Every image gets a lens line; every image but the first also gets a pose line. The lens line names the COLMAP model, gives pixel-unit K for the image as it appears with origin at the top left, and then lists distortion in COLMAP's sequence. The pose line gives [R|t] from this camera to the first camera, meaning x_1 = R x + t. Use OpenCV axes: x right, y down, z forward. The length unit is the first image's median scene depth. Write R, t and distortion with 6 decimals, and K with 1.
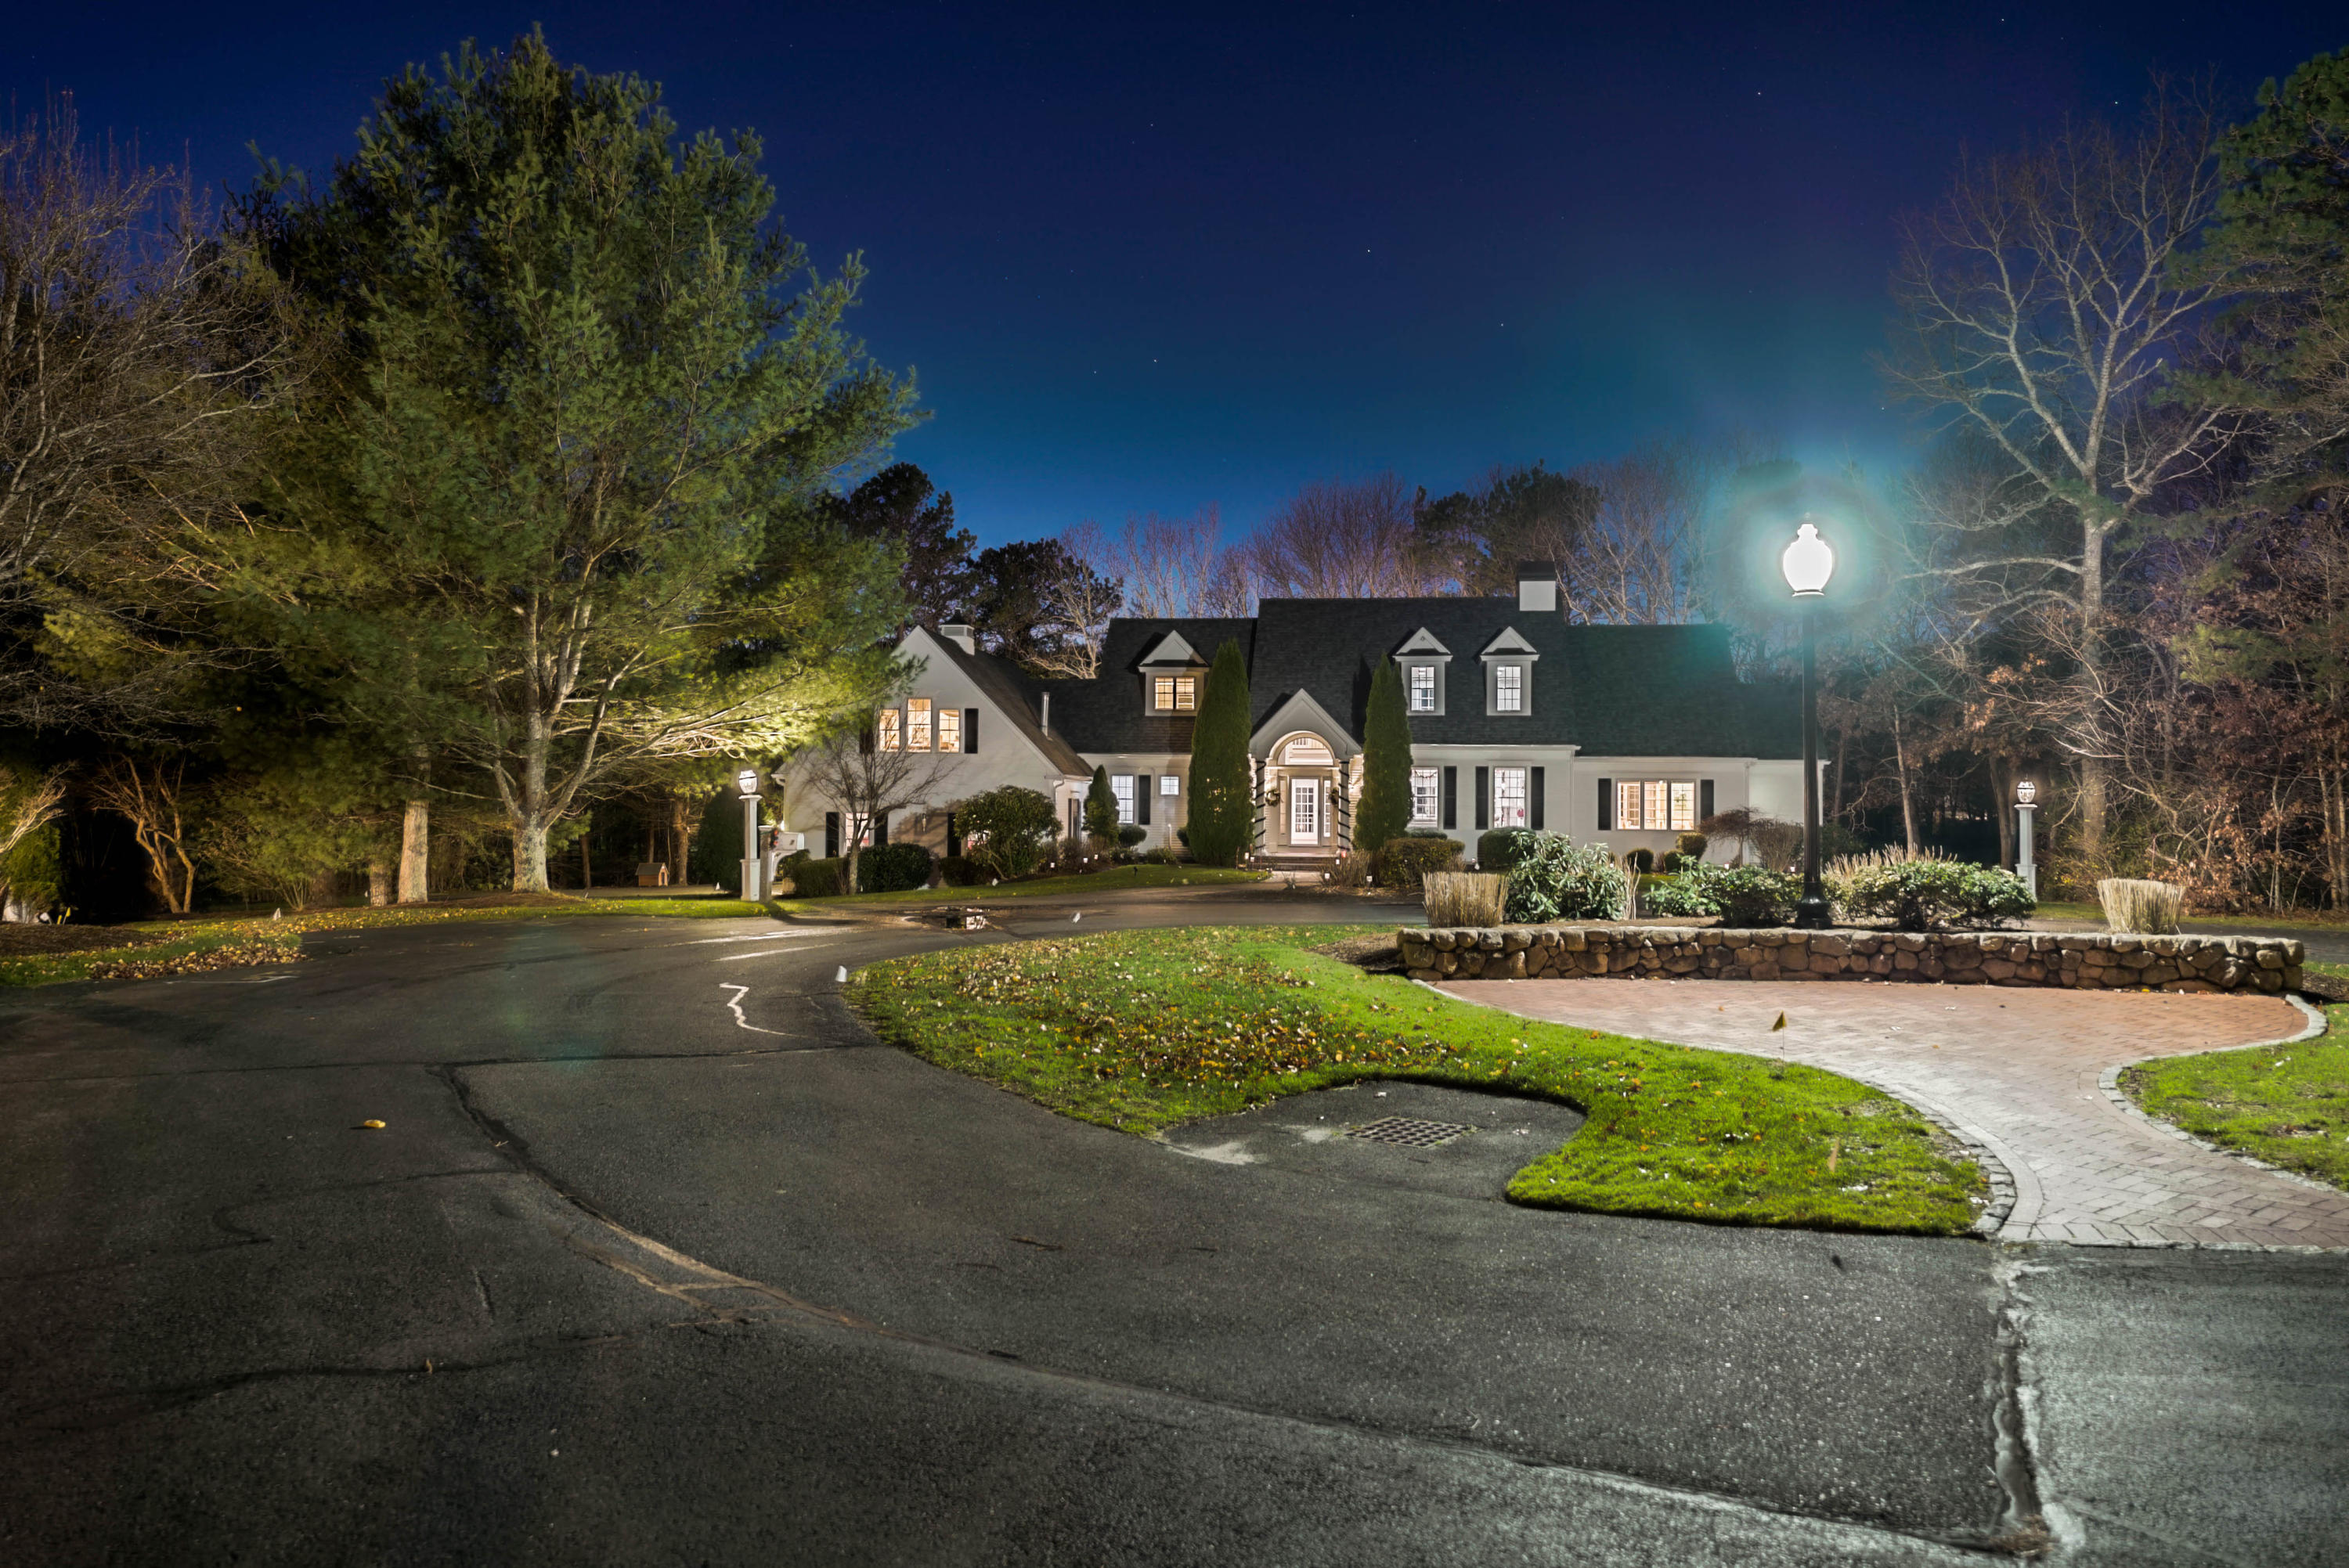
lens RADIAL K [[1603.2, 0, 1174.5], [0, 1603.2, 784.0], [0, 0, 1]] dist [-0.003317, -0.000670]
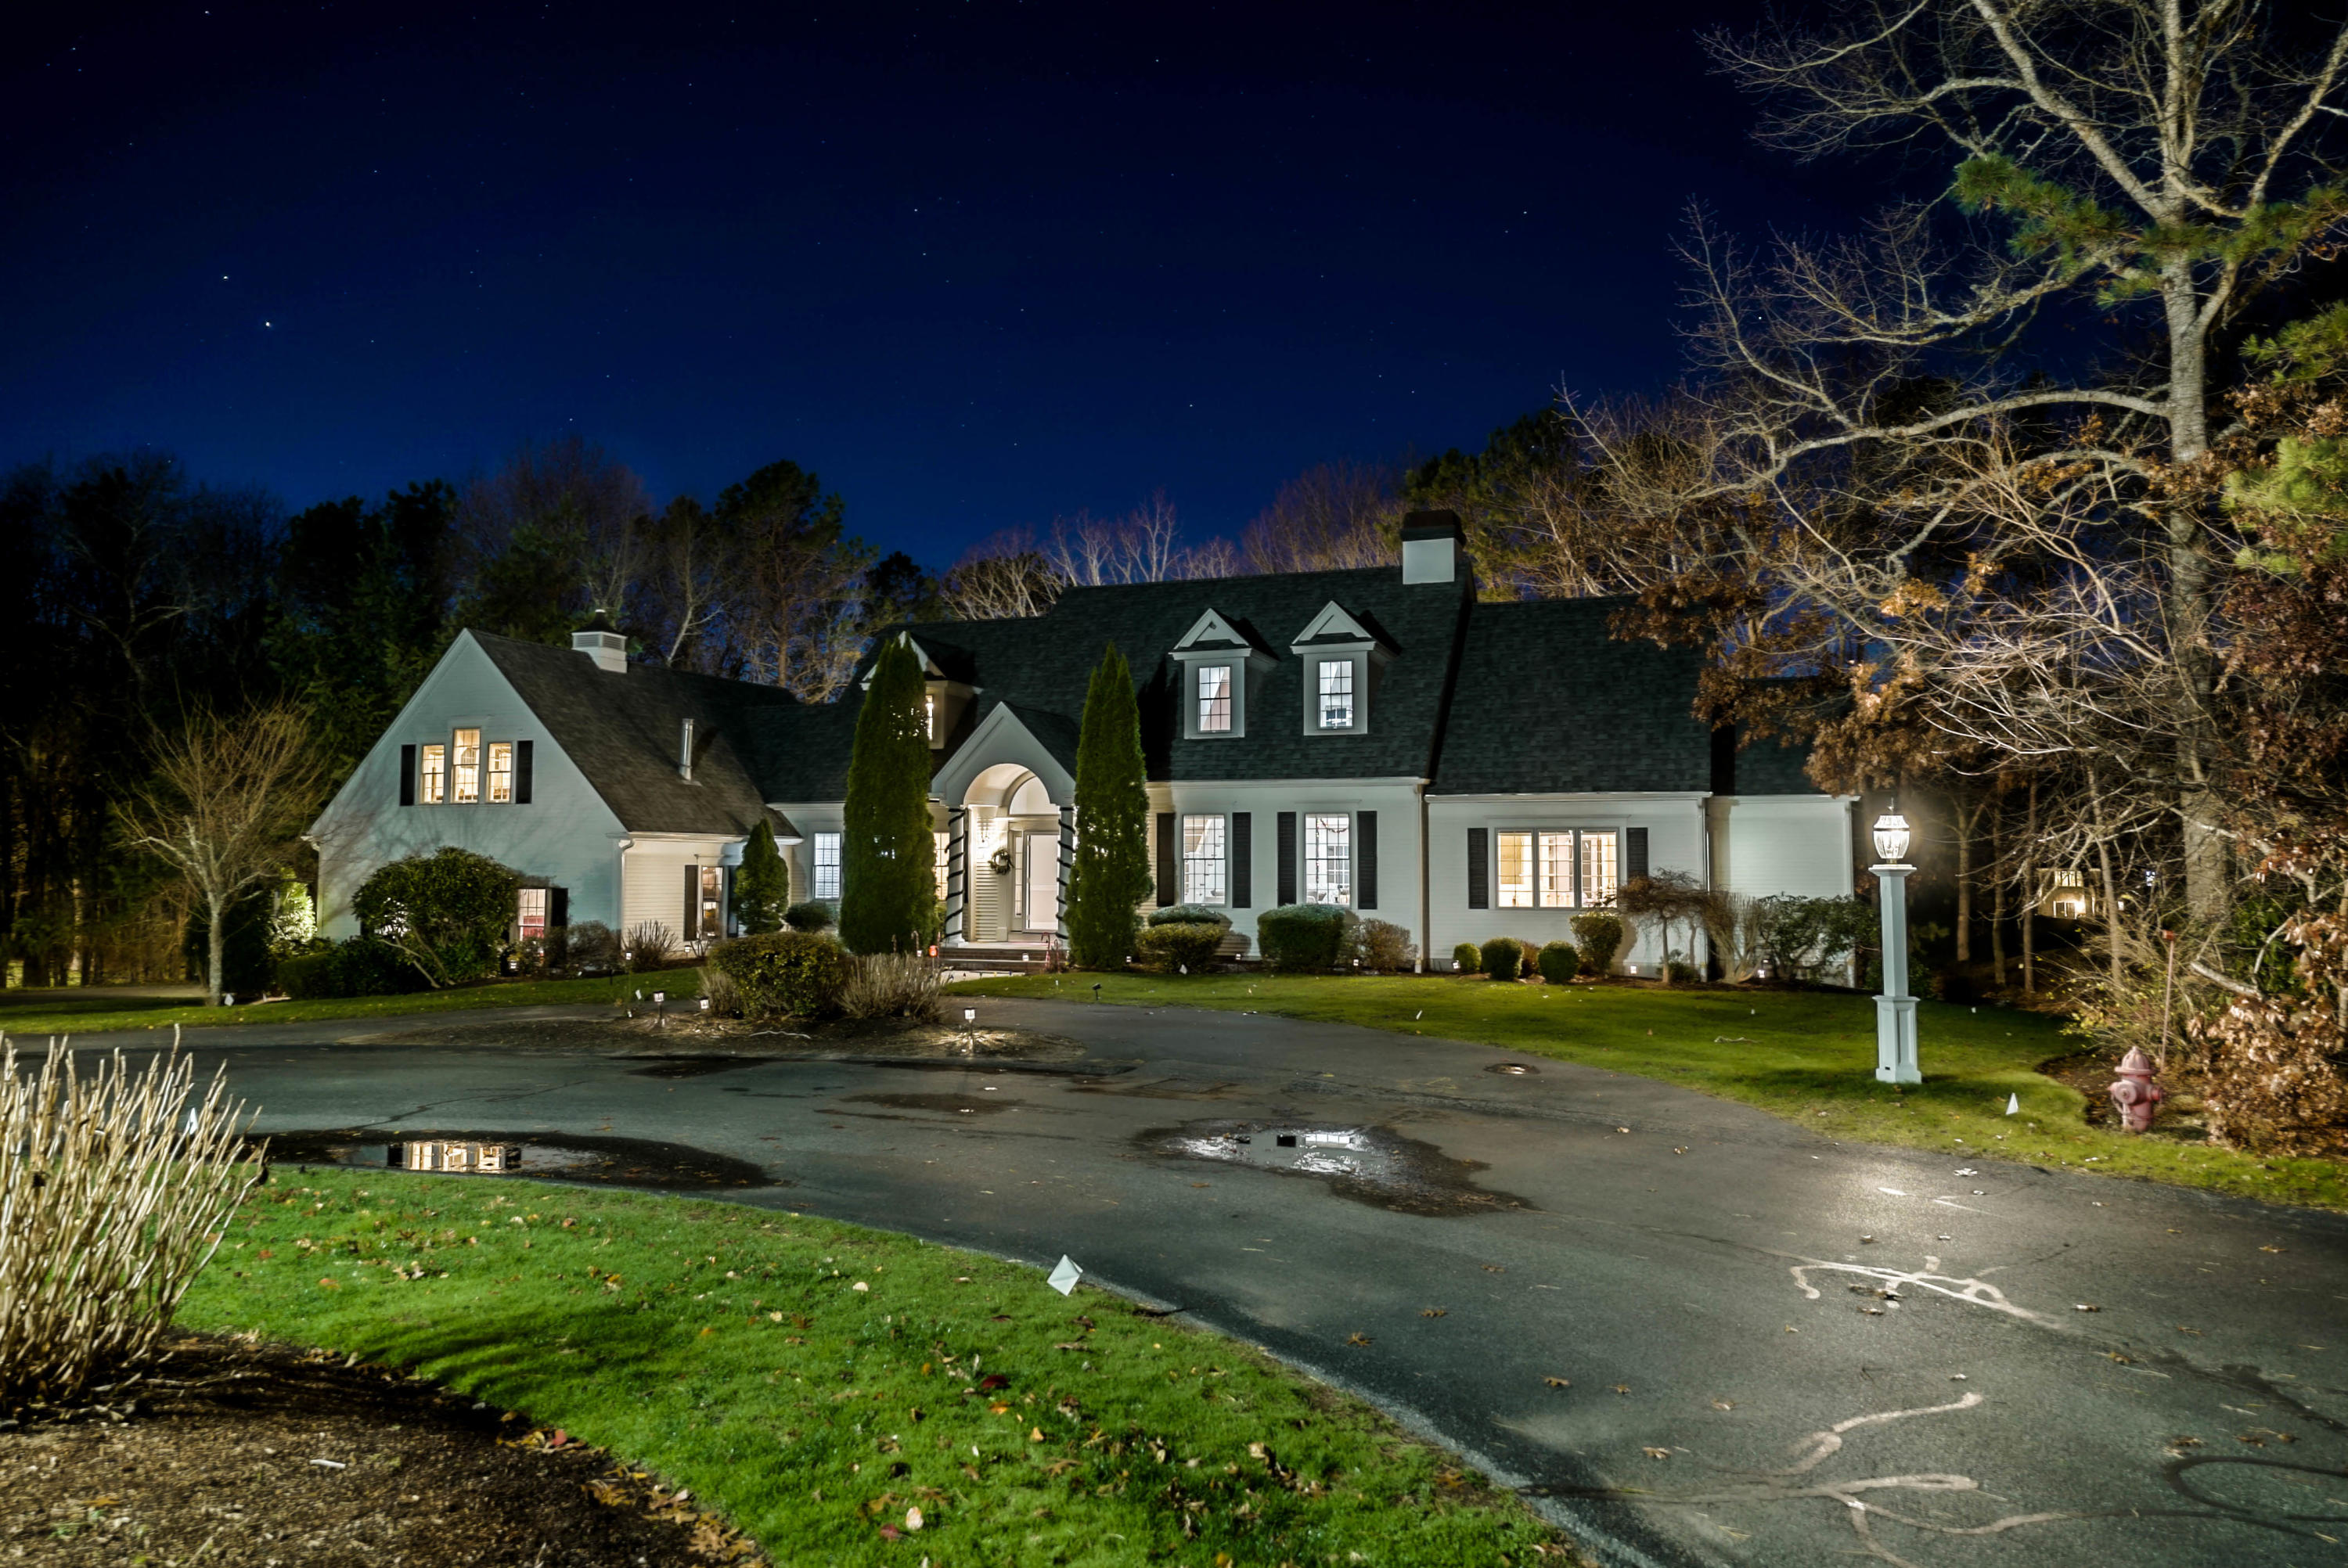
lens RADIAL K [[1602.5, 0, 1174.0], [0, 1602.5, 784.0], [0, 0, 1]] dist [-0.003317, -0.000670]
pose [[0.973362, -0.019288, -0.228459, 0.298262], [0.010076, 0.999091, -0.041418, 0.004289], [0.229051, 0.038012, 0.972672, 0.346141]]
